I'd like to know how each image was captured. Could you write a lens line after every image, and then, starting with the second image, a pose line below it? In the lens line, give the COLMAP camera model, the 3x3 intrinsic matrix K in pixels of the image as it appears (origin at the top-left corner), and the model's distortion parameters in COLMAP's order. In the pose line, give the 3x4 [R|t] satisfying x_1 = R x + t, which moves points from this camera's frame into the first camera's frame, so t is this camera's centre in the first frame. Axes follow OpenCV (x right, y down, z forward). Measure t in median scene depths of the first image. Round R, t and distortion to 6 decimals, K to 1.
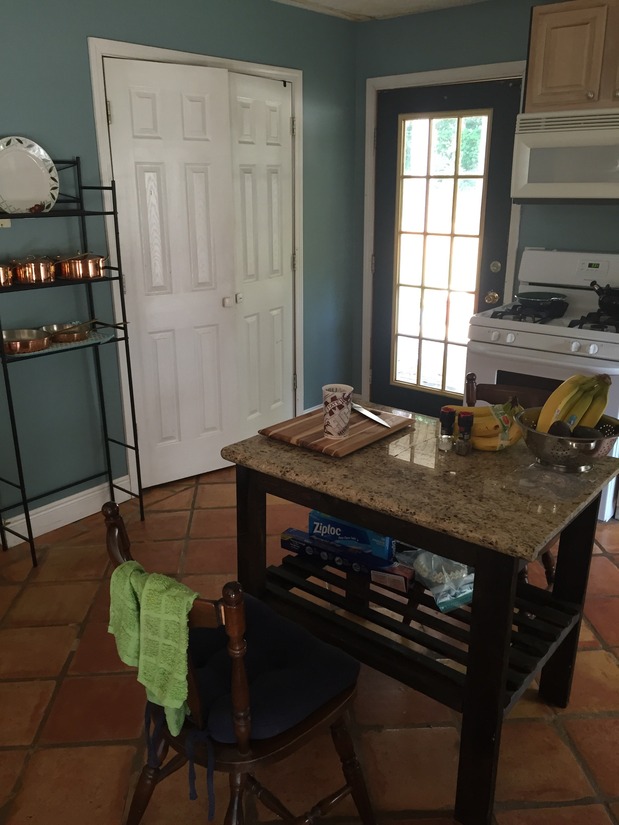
lens RADIAL K [[701.1, 0, 309.5], [0, 701.1, 412.5], [0, 0, 1]] dist [0.008931, 0.005679]
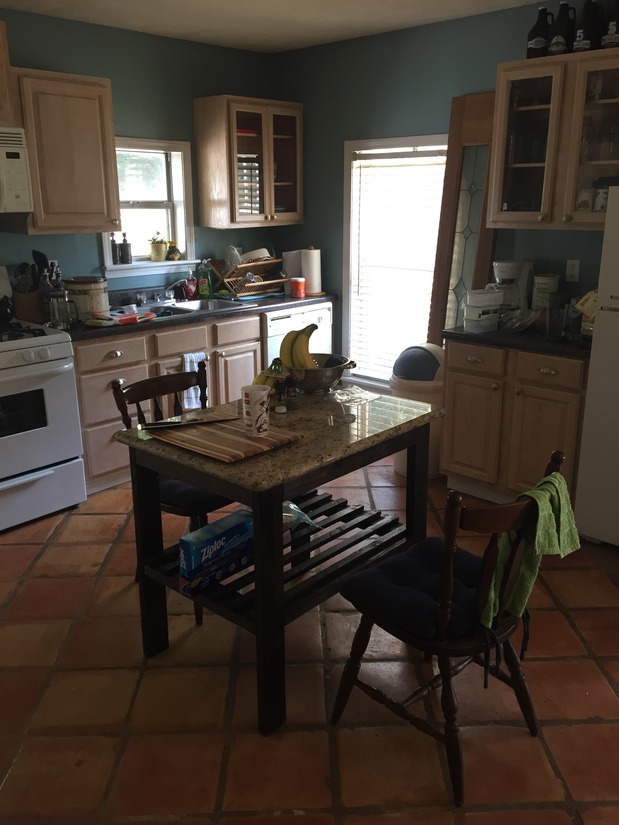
lens RADIAL K [[701.1, 0, 309.5], [0, 701.1, 412.5], [0, 0, 1]] dist [0.008931, 0.005679]
pose [[0.041362, -0.285358, 0.957528, -0.882305], [0.310286, 0.914633, 0.259171, -0.225334], [-0.949743, 0.286387, 0.126374, 0.719758]]
